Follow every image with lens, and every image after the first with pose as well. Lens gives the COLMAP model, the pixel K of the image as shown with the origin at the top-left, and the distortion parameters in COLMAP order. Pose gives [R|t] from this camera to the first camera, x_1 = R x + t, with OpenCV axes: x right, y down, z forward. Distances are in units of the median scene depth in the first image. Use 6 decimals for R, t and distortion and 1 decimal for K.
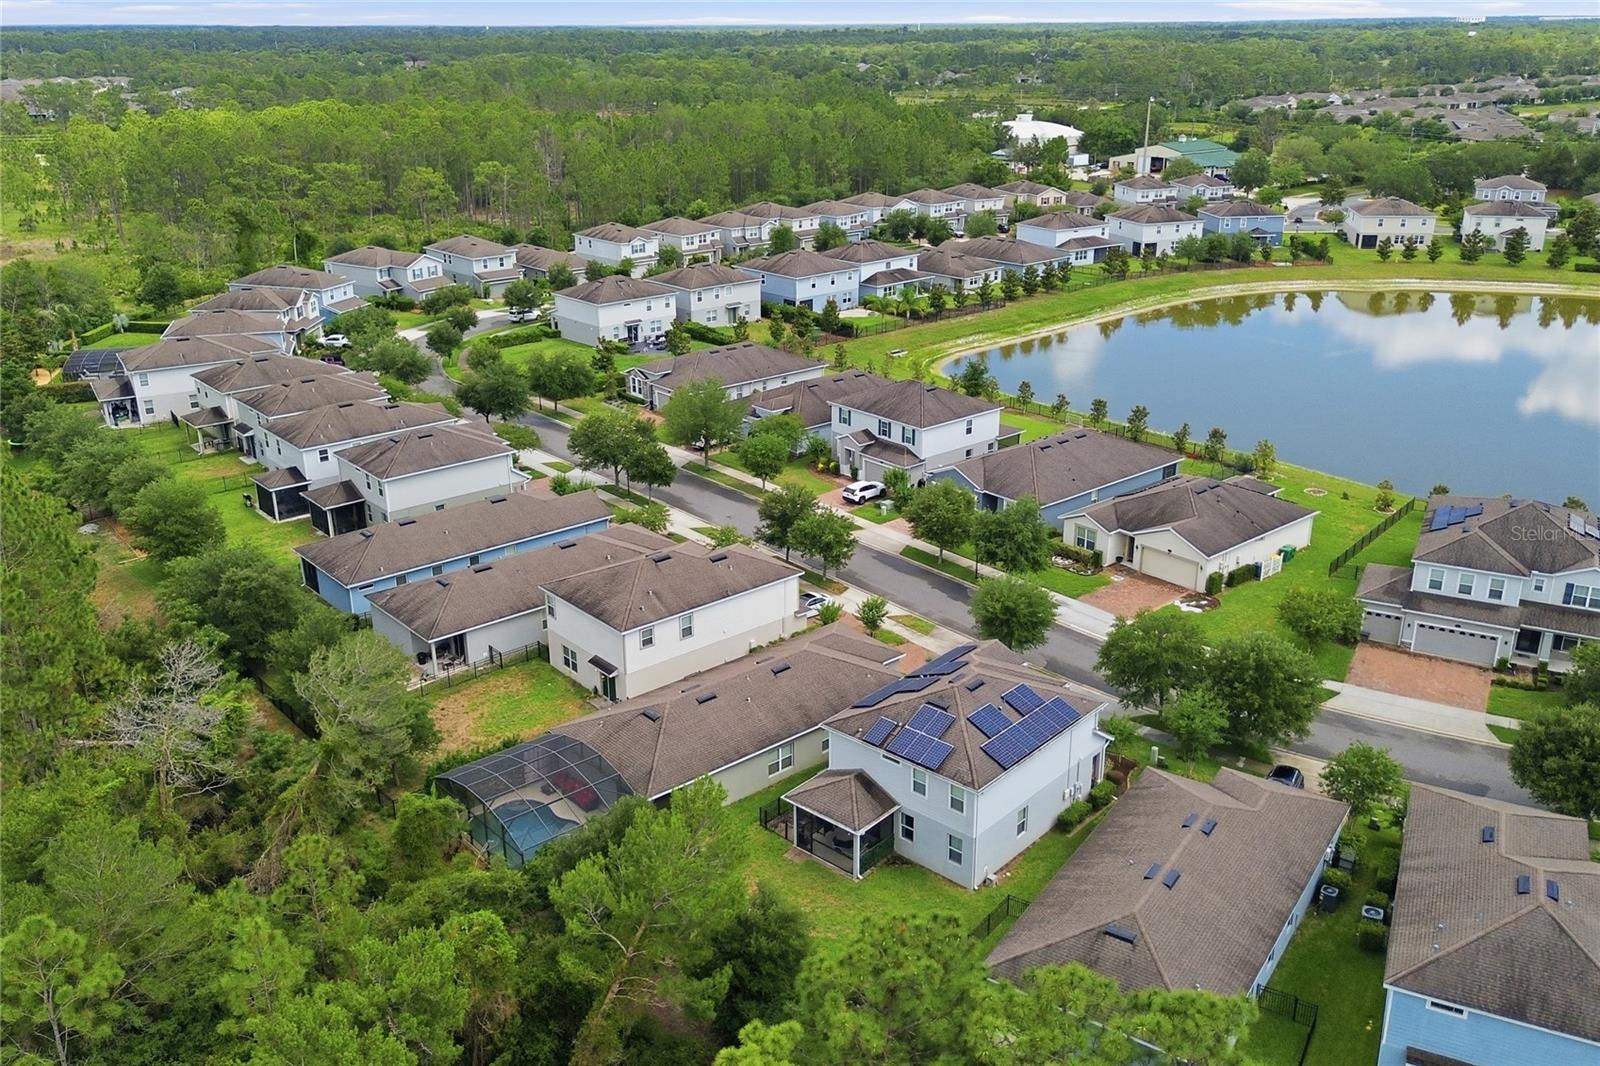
lens RADIAL K [[1319.4, 0, 800.0], [0, 1319.4, 533.0], [0, 0, 1]] dist [0.033872, -0.013639]
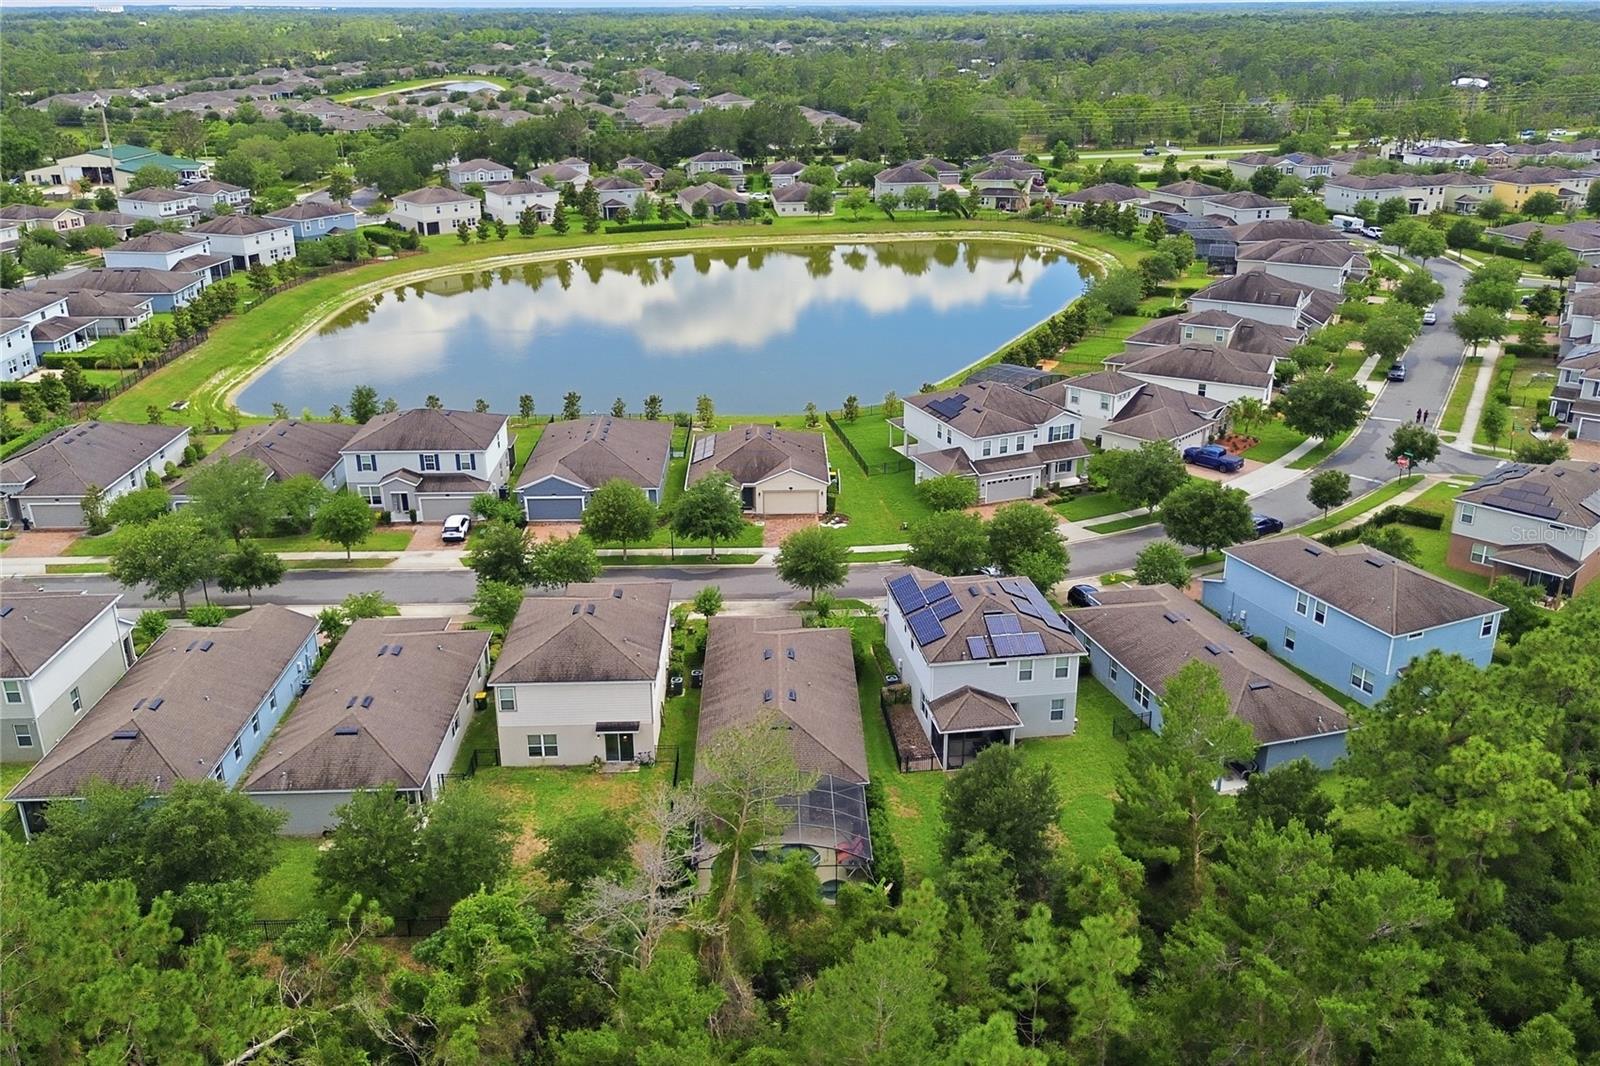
lens RADIAL K [[1319.4, 0, 800.0], [0, 1319.4, 533.0], [0, 0, 1]] dist [0.033872, -0.013639]
pose [[0.635272, -0.279206, 0.720051, -0.462046], [0.275612, 0.952930, 0.126345, -0.076034], [-0.721435, 0.118191, 0.682322, 0.155260]]
